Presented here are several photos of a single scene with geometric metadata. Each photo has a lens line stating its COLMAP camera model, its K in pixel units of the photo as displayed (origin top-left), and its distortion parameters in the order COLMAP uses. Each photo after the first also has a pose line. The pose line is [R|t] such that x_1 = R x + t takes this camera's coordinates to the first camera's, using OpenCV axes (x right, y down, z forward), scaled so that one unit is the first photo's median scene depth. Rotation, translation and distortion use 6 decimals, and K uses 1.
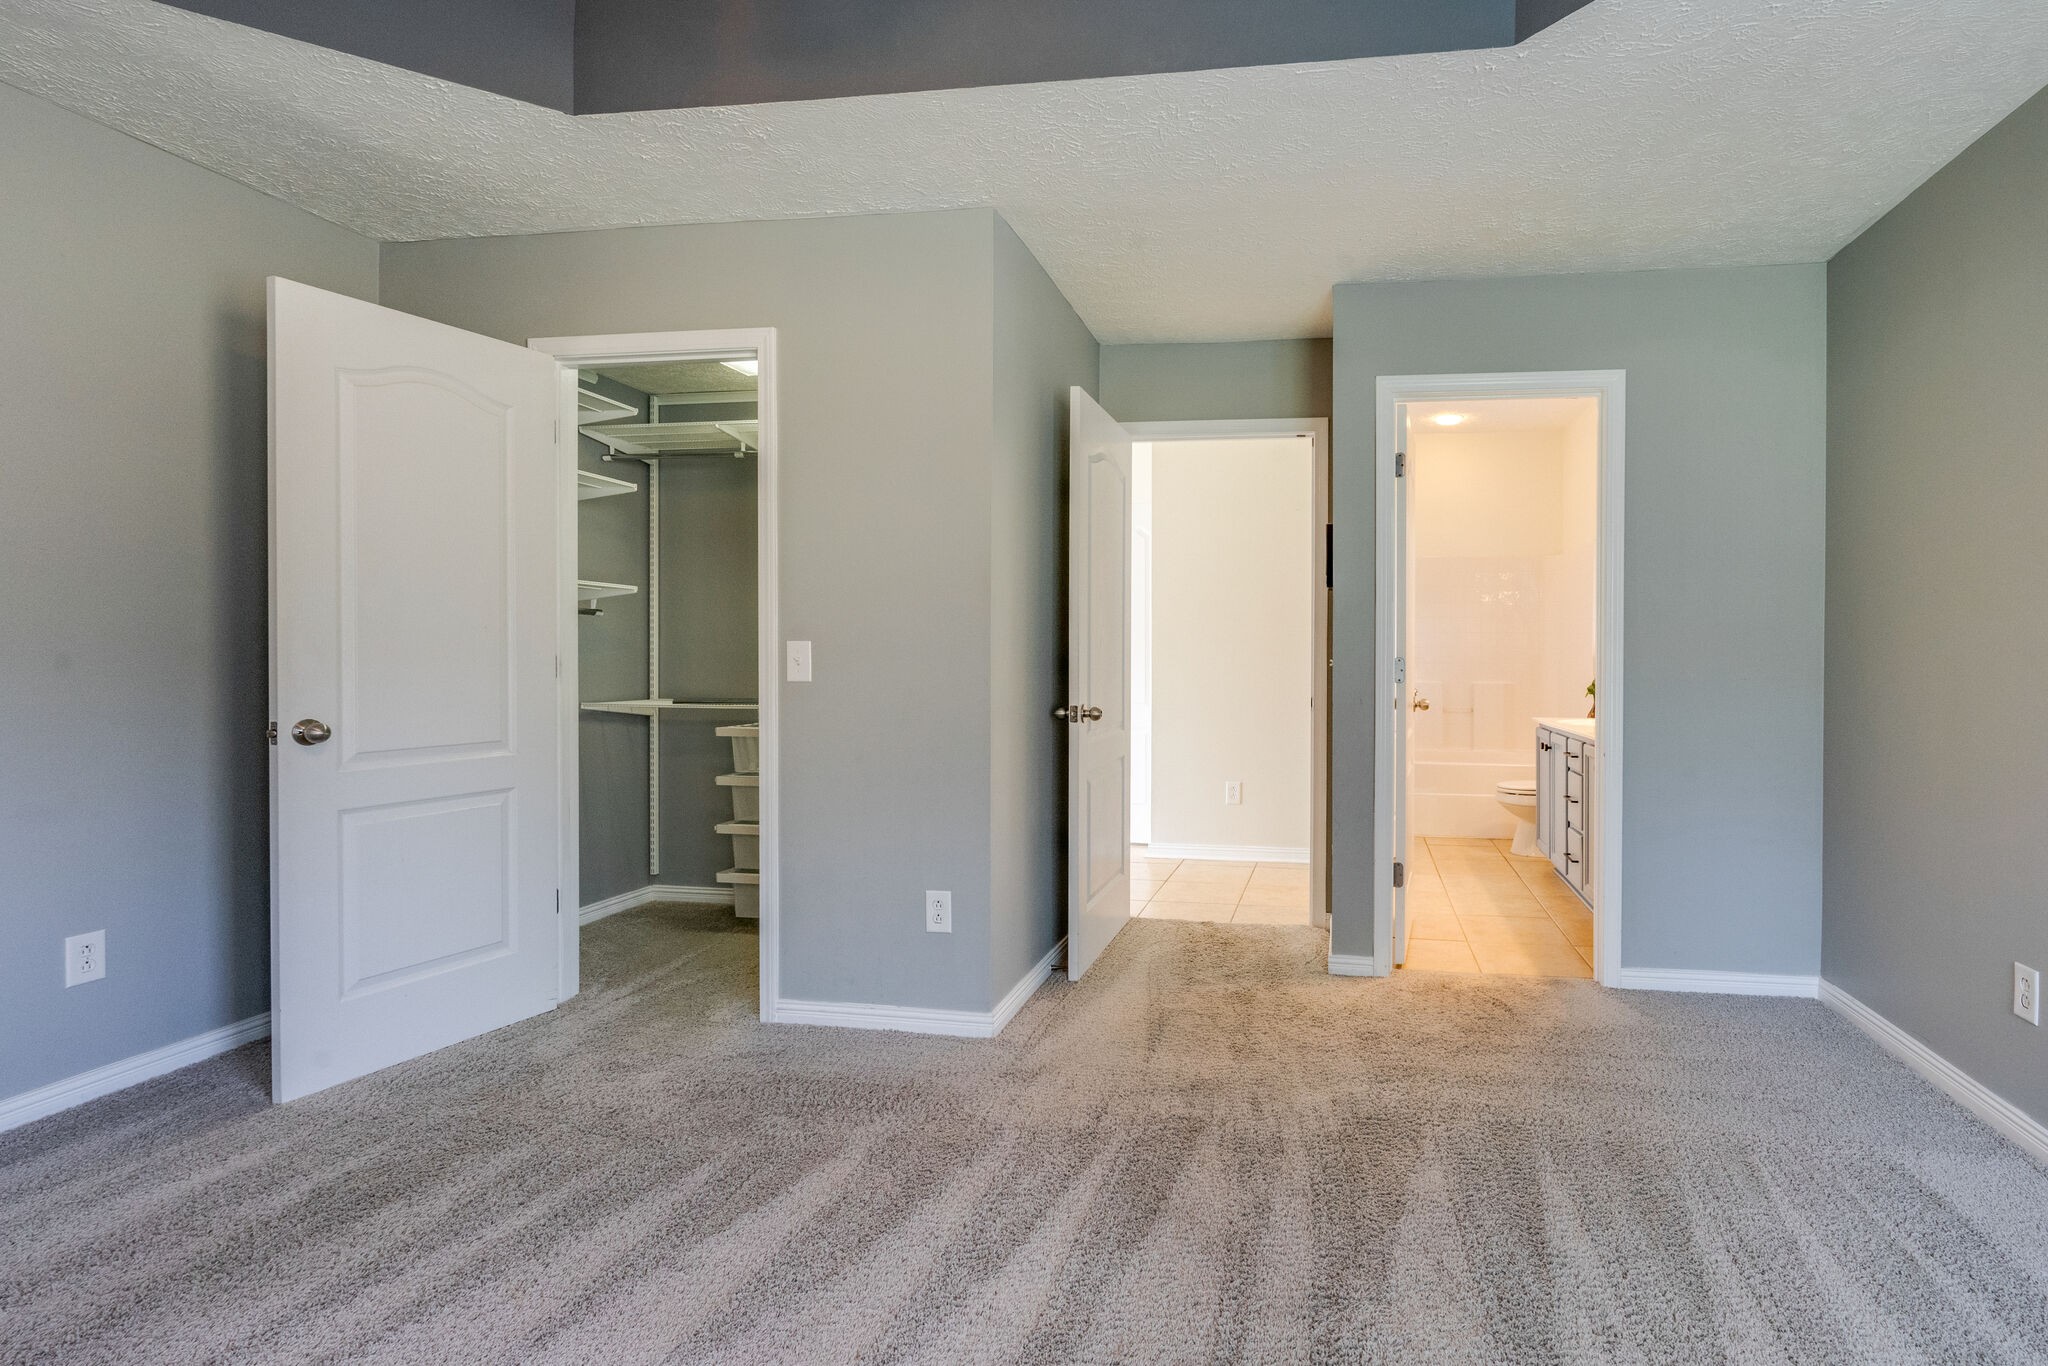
lens RADIAL K [[946.2, 0, 1023.4], [0, 946.2, 676.5], [0, 0, 1]] dist [0.000608, 0.000229]
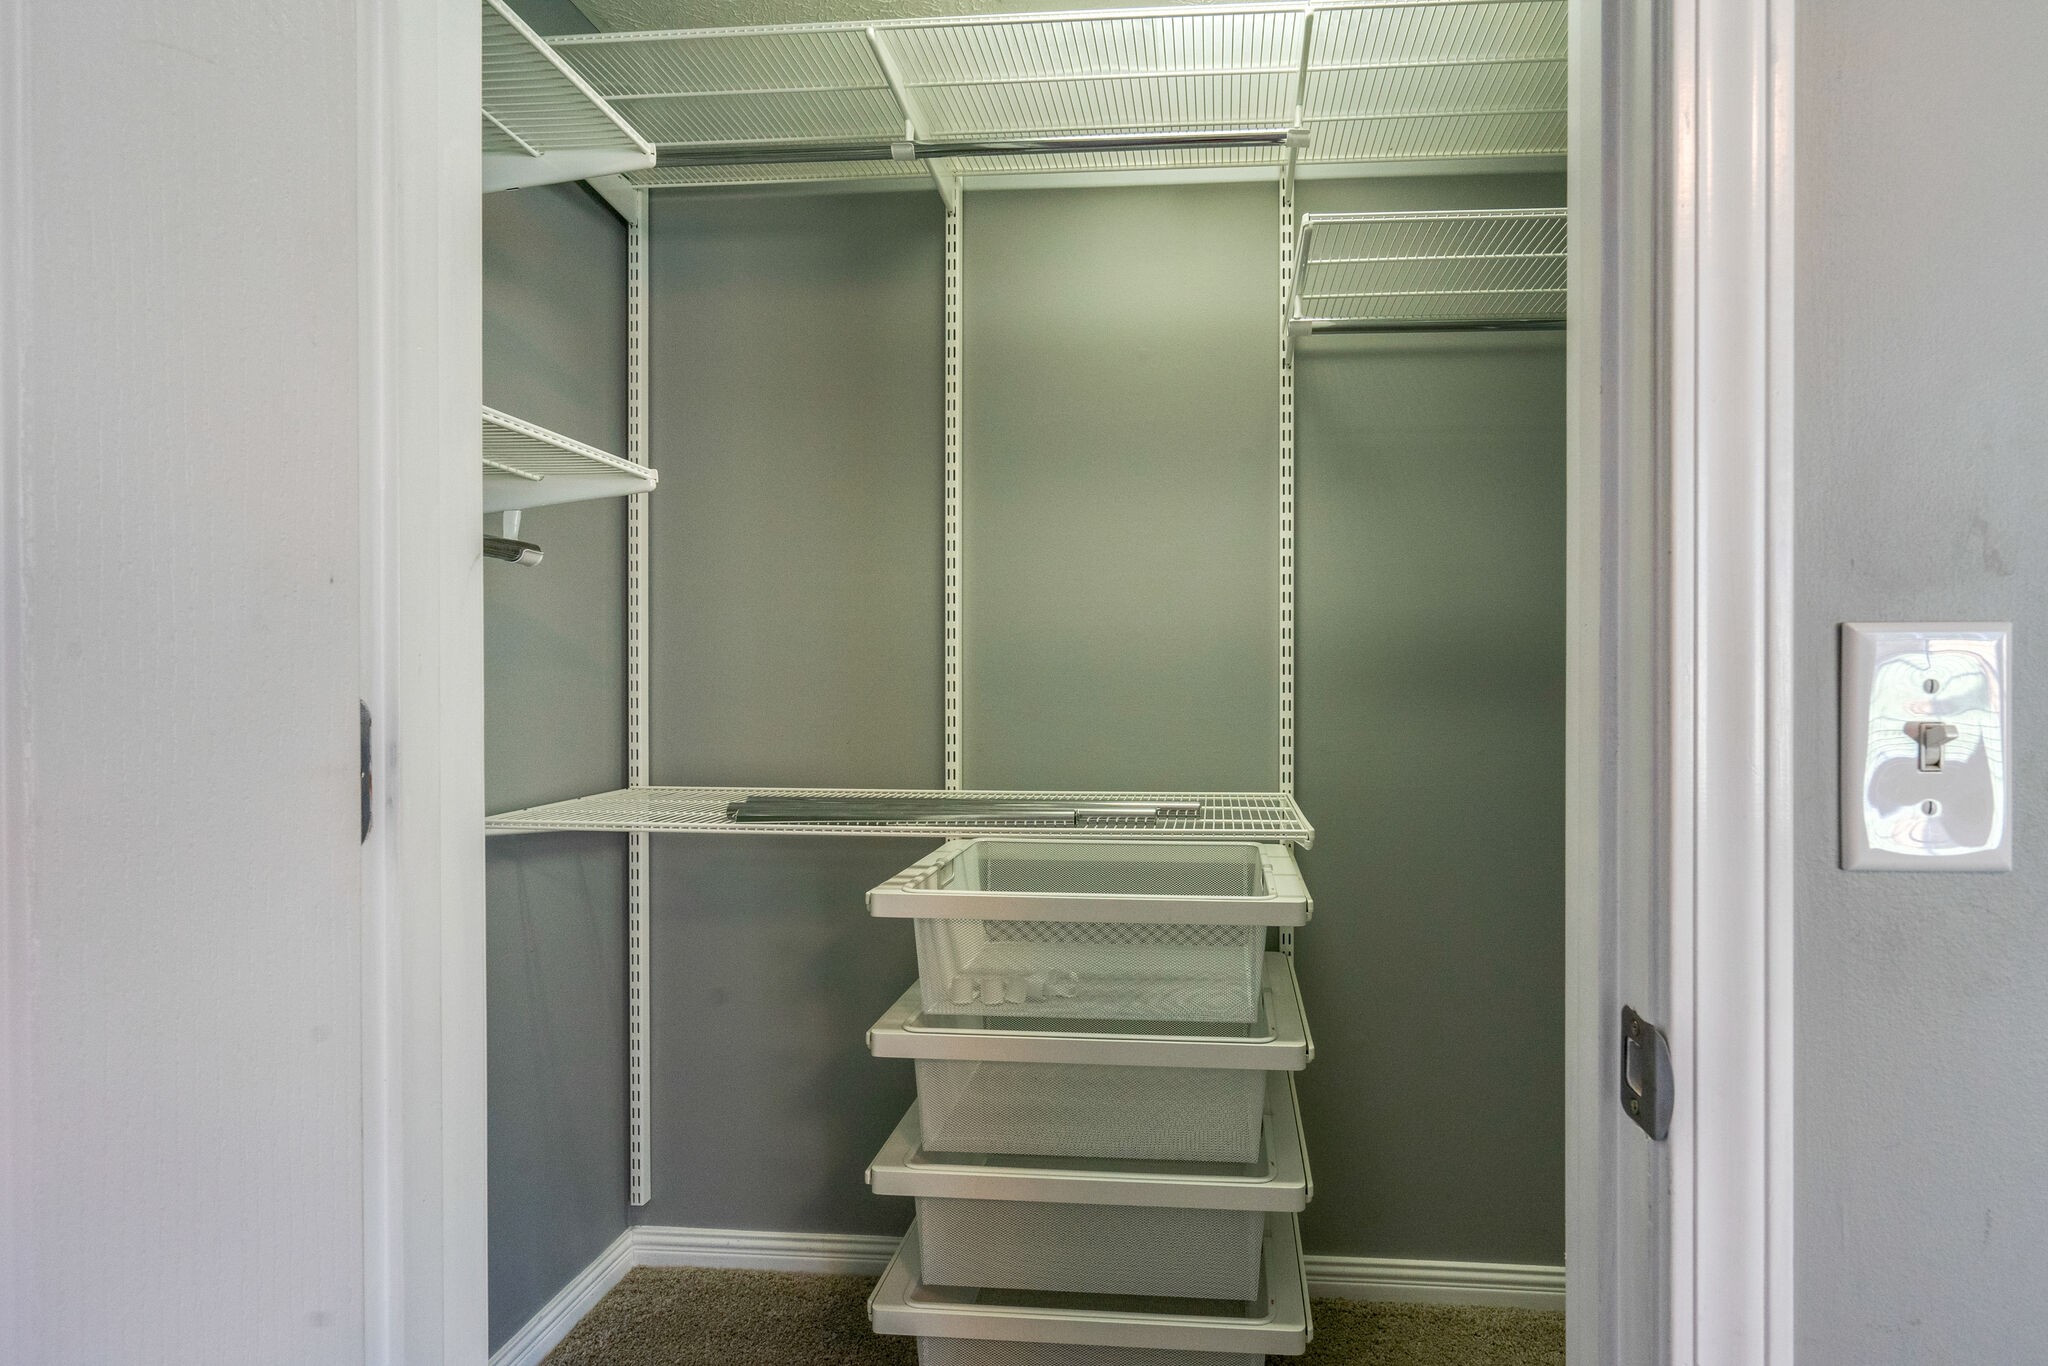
lens RADIAL K [[946.2, 0, 1023.4], [0, 946.2, 676.5], [0, 0, 1]] dist [0.000608, 0.000229]
pose [[0.992008, -0.007816, 0.125930, -0.274939], [0.009301, 0.999894, -0.011205, -0.018537], [-0.125829, 0.012286, 0.991976, 0.564652]]
